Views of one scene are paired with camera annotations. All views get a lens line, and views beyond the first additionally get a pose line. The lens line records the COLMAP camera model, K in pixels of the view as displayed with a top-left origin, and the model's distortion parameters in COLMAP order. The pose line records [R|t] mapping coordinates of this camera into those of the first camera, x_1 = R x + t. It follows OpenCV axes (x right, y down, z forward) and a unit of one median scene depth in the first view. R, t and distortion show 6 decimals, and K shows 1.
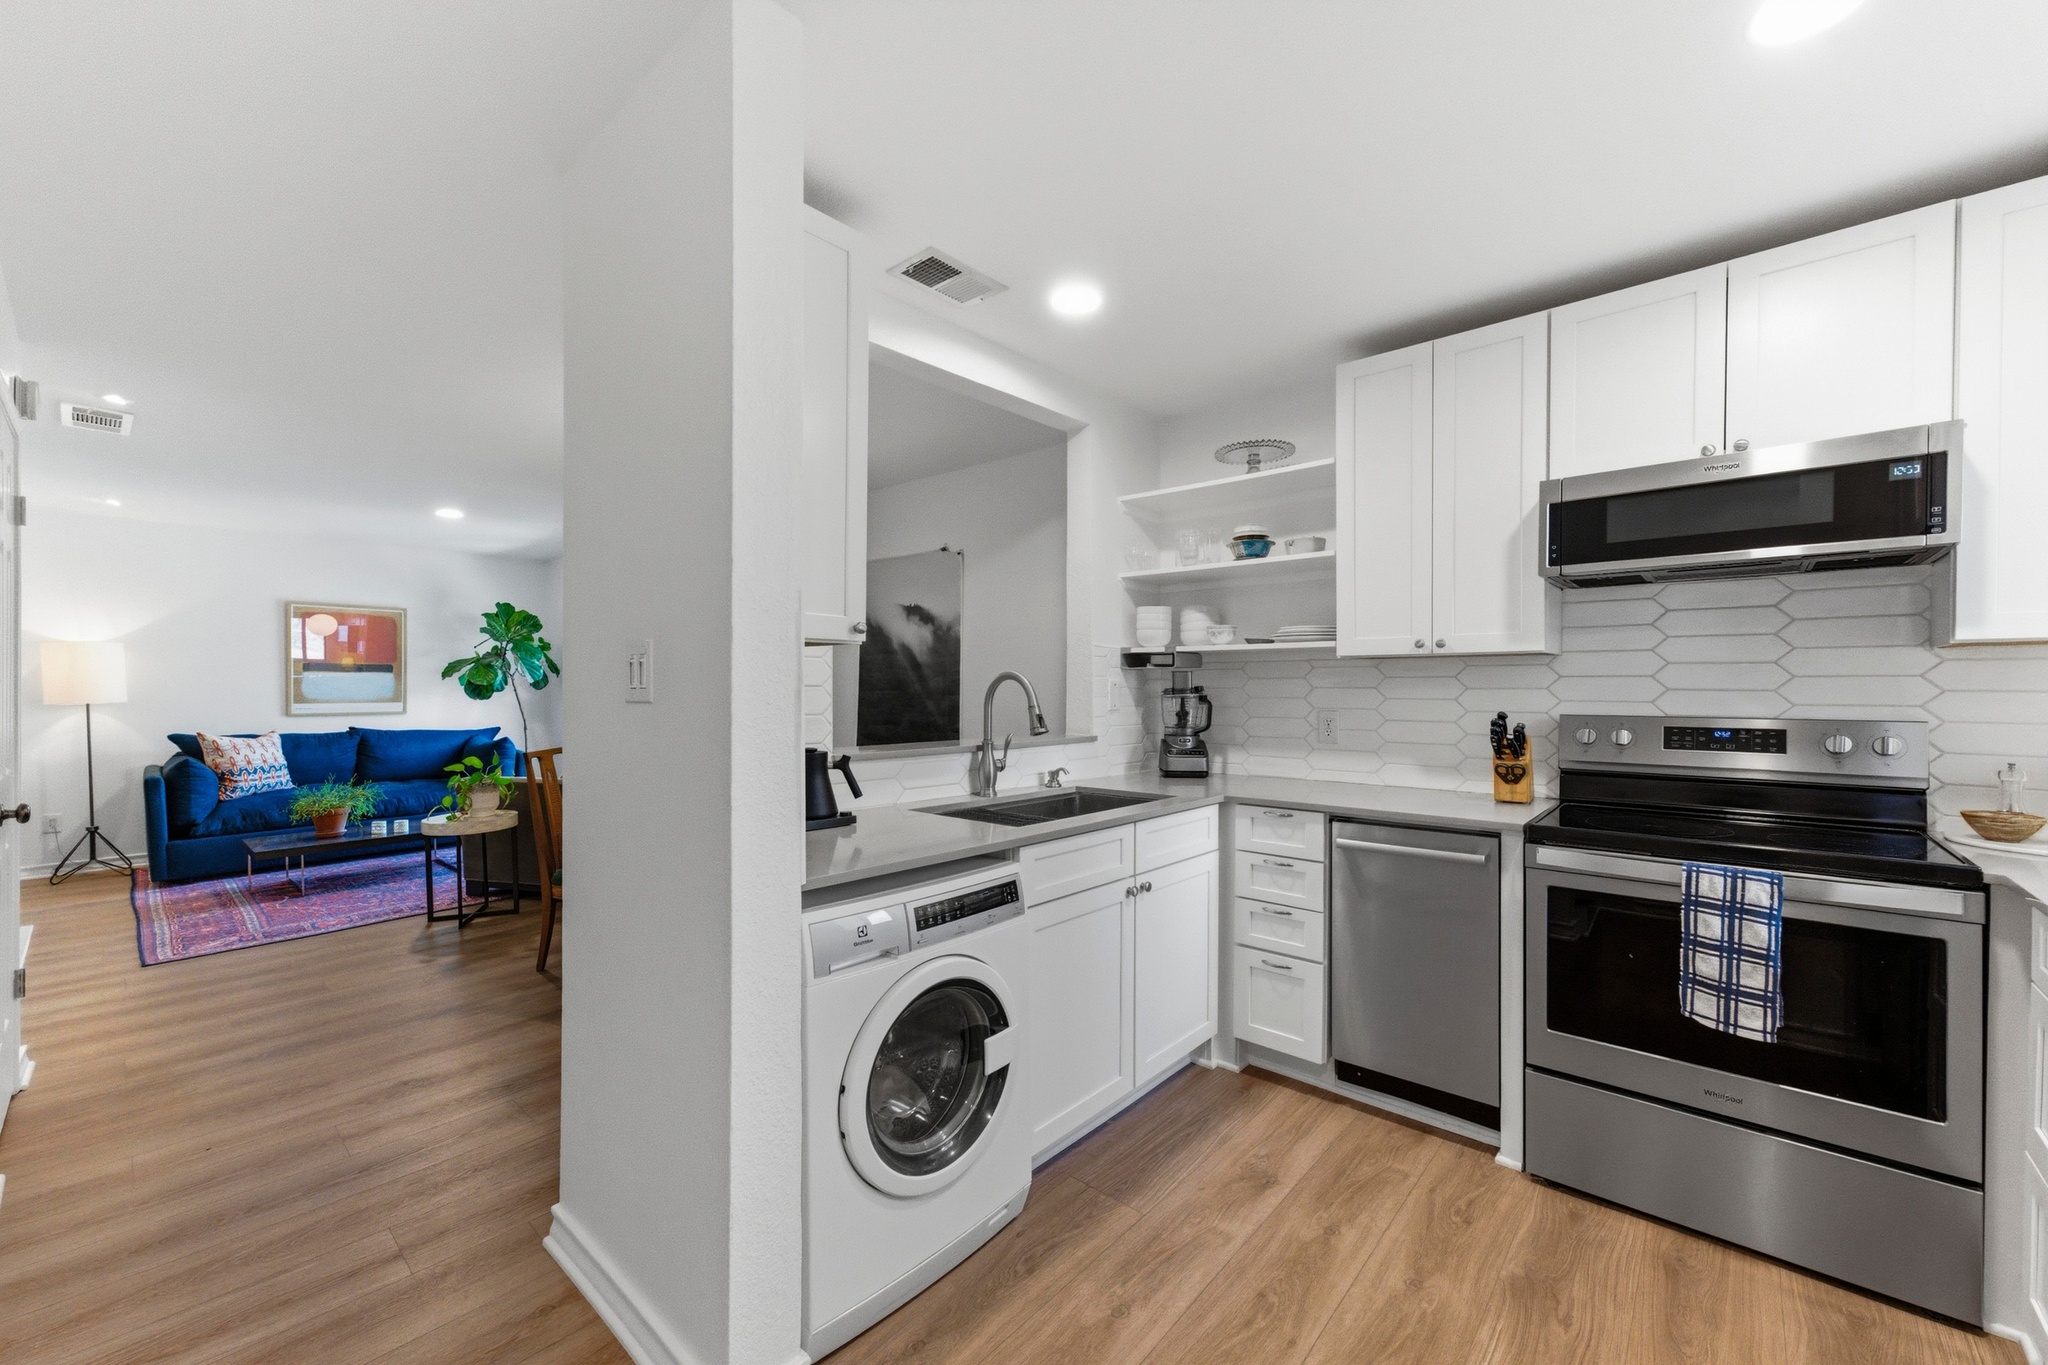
lens RADIAL K [[804.1, 0, 1026.0], [0, 804.1, 692.4], [0, 0, 1]] dist [-0.004303, 0.004915]
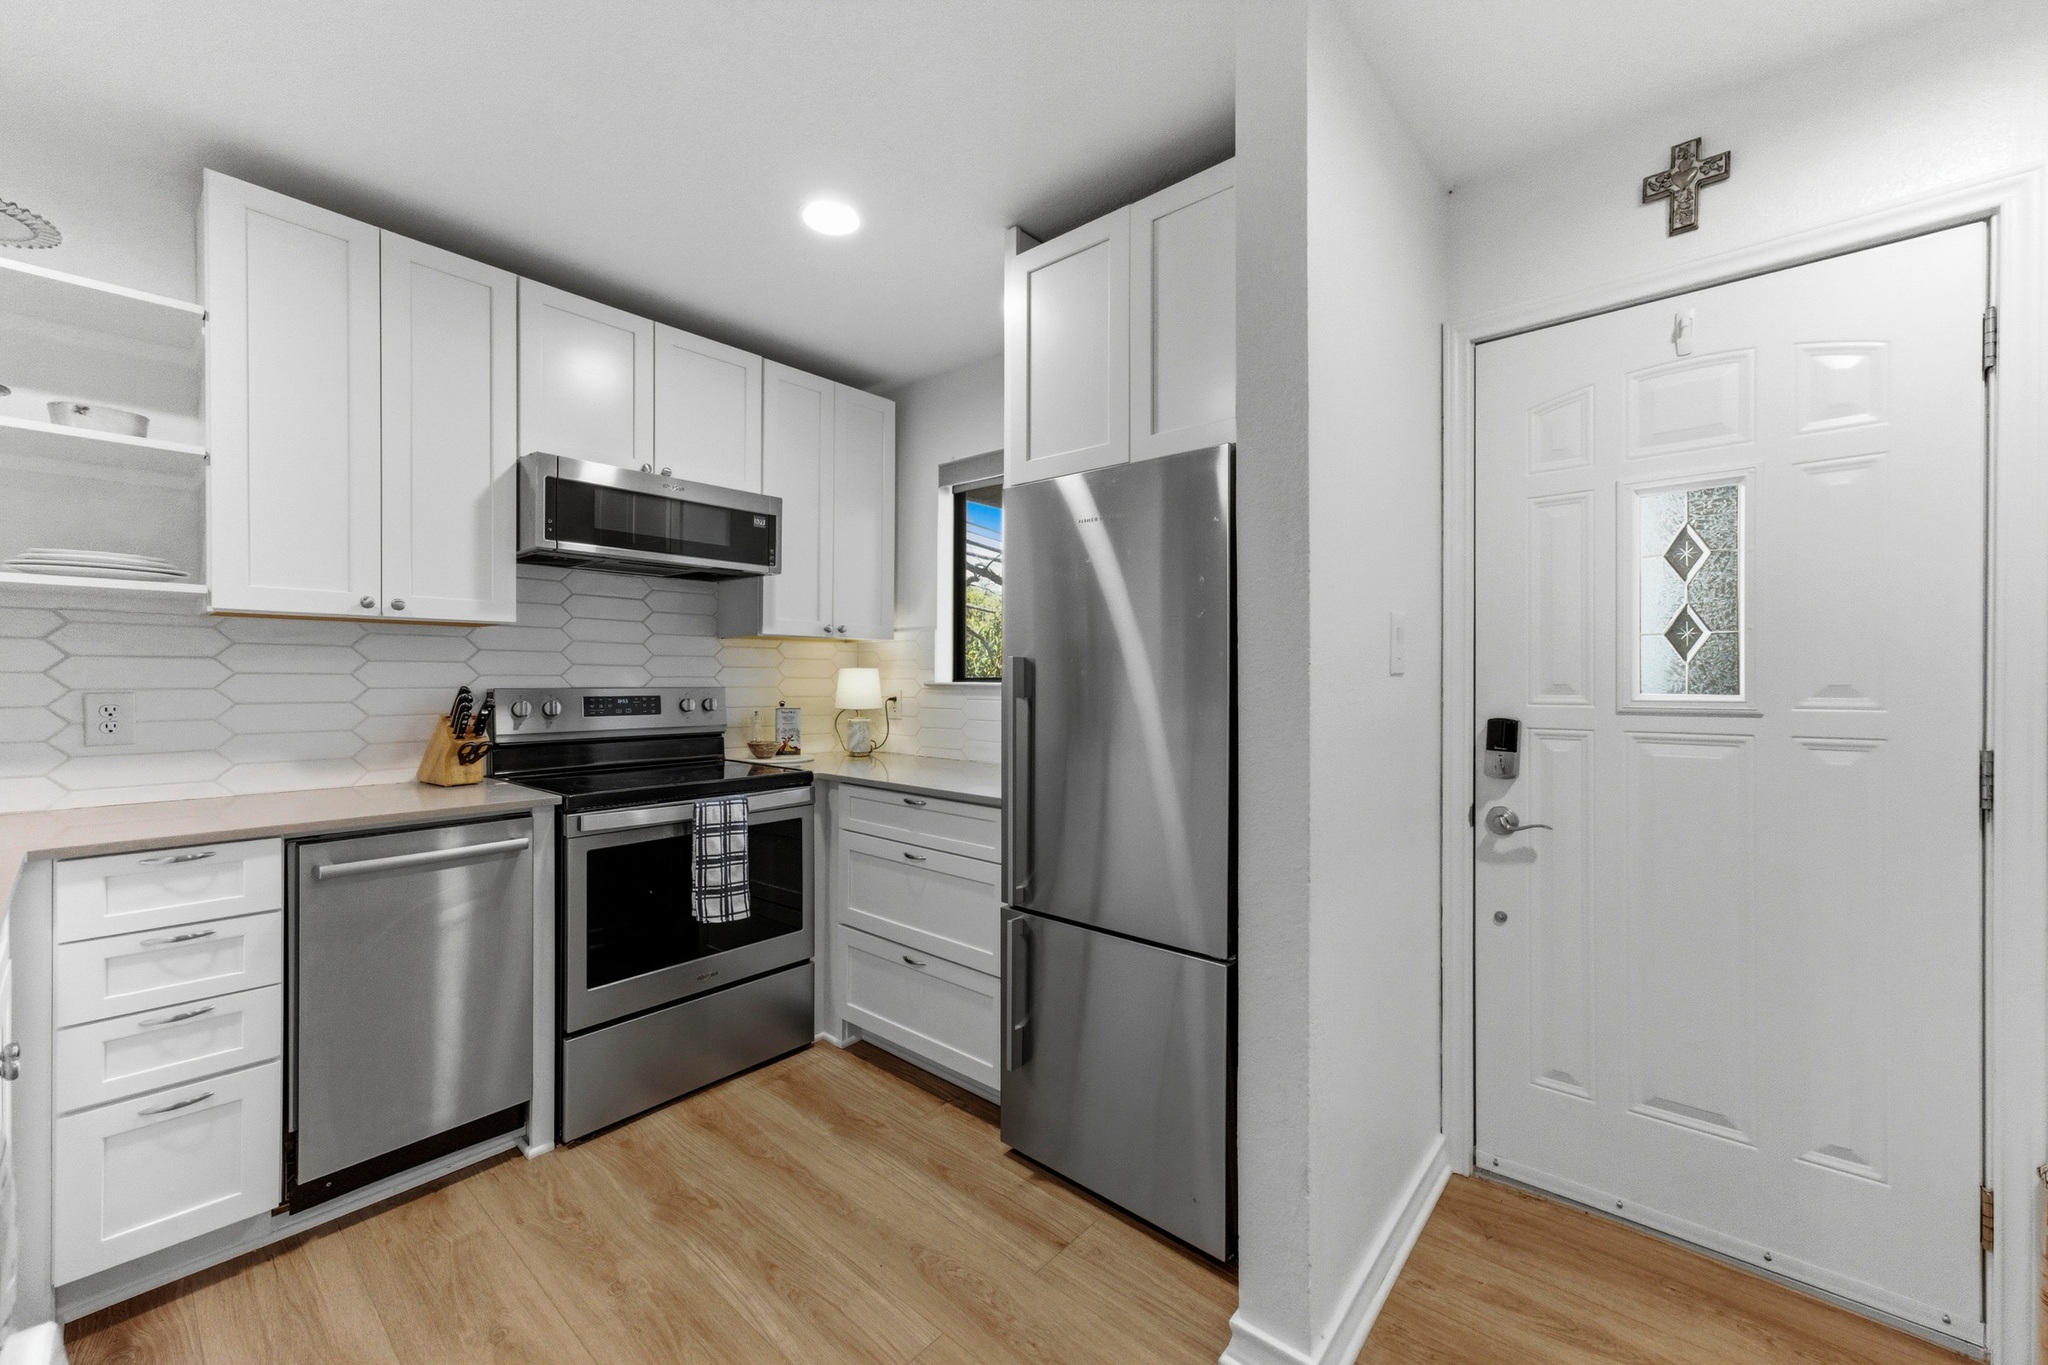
lens RADIAL K [[804.1, 0, 1028.9], [0, 804.1, 681.2], [0, 0, 1]] dist [-0.004303, 0.004915]
pose [[-0.013451, -0.005546, 0.999894, -0.290558], [0.002468, 0.999981, 0.005580, 0.013394], [-0.999906, 0.002542, -0.013437, 0.332964]]
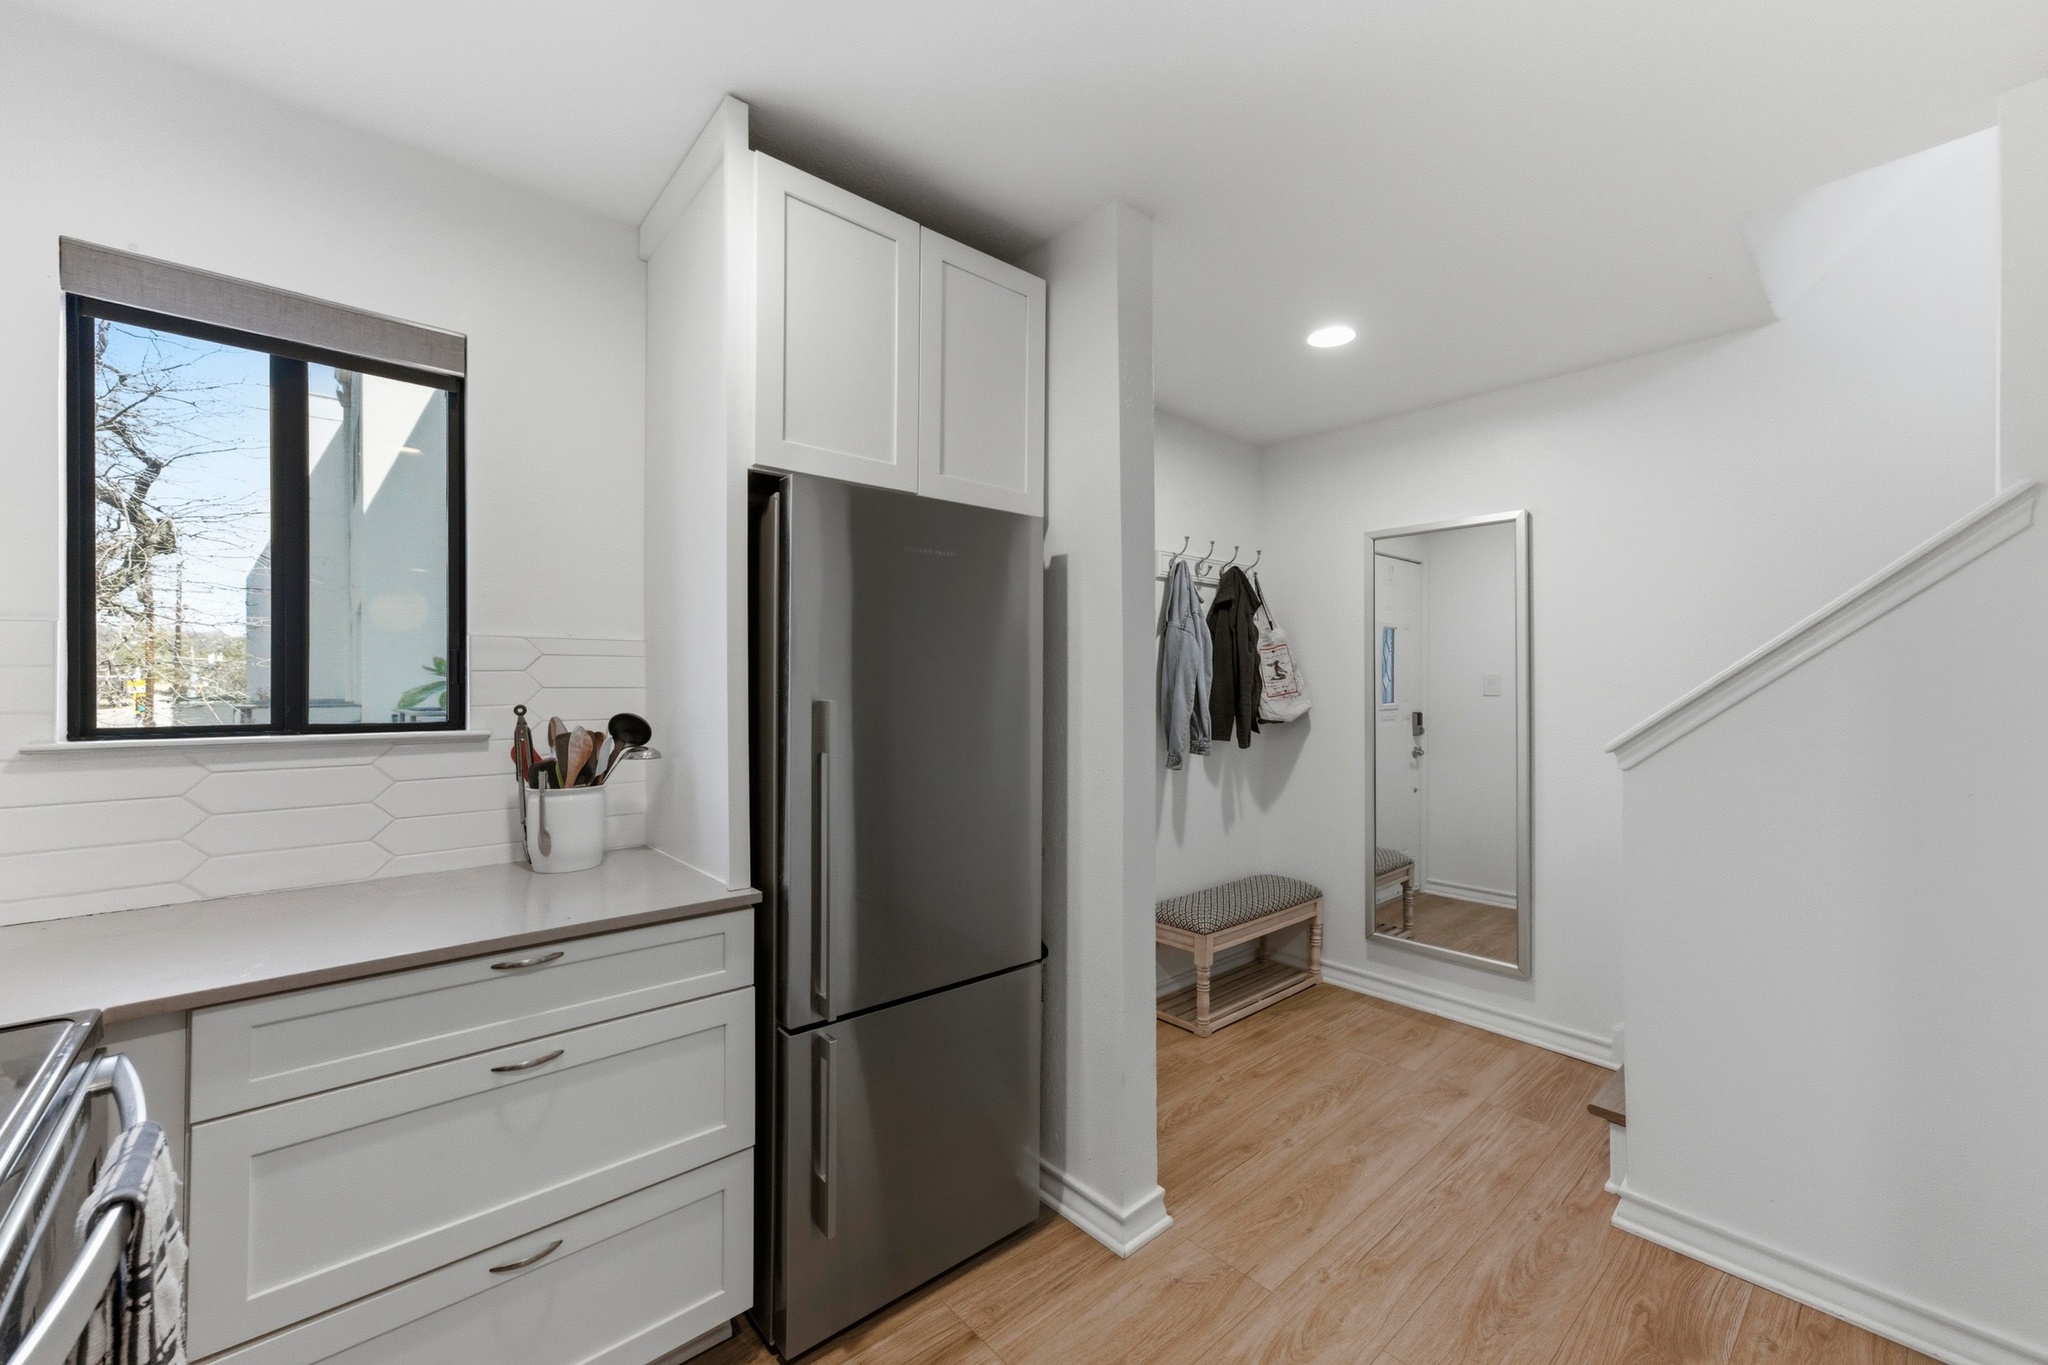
lens RADIAL K [[804.1, 0, 1015.9], [0, 804.1, 684.2], [0, 0, 1]] dist [-0.004303, 0.004915]
pose [[-0.991779, 0.006814, 0.127782, 0.234218], [0.006765, 0.999977, -0.000818, -0.012121], [-0.127785, 0.000054, -0.991802, 0.877709]]
